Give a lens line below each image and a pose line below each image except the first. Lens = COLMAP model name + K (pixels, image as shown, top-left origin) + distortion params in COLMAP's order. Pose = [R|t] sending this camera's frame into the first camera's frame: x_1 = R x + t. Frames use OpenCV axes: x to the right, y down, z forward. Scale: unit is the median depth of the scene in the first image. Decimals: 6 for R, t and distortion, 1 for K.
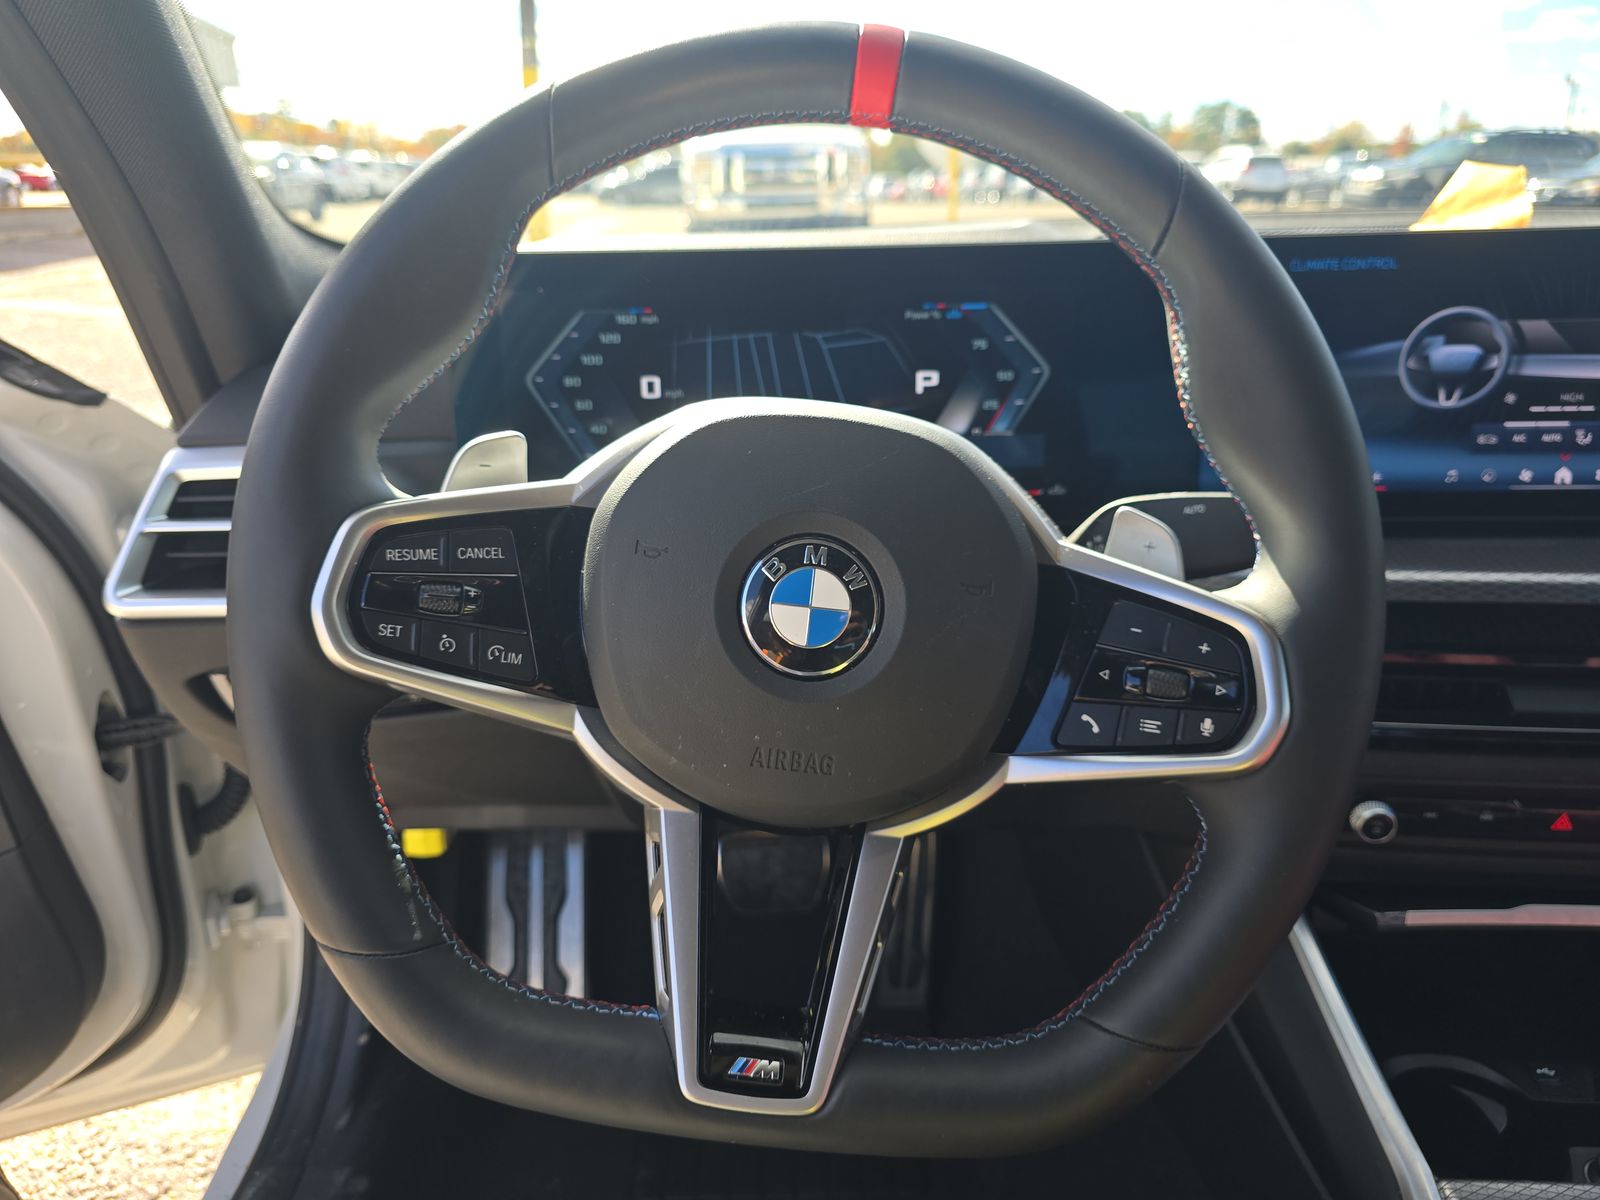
lens RADIAL K [[1085.7, 0, 783.9], [0, 1085.7, 599.5], [0, 0, 1]] dist [0.014365, -0.024295]
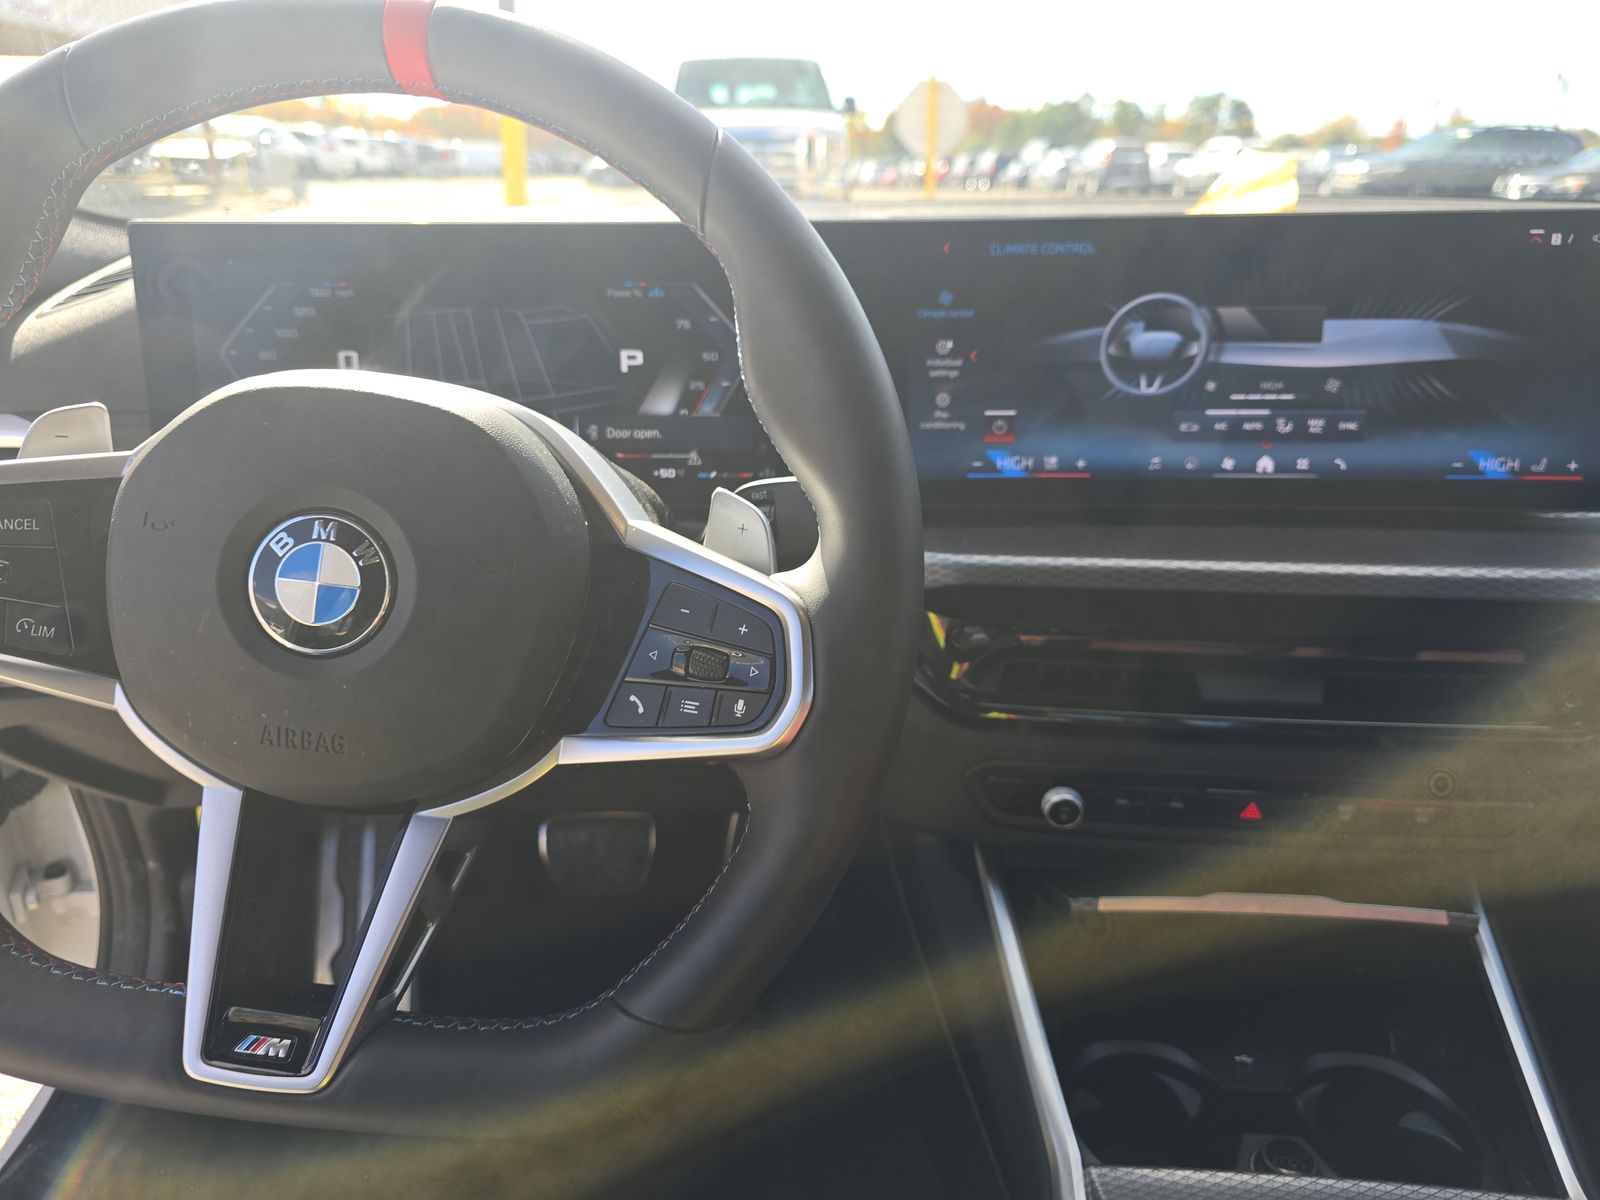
lens RADIAL K [[1081.8, 0, 803.8], [0, 1081.8, 599.8], [0, 0, 1]] dist [0.008906, -0.016657]
pose [[0.999871, 0.012663, 0.009860, 0.287421], [-0.012798, 0.999823, 0.013793, 0.002126], [-0.009683, -0.013918, 0.999856, 0.007751]]
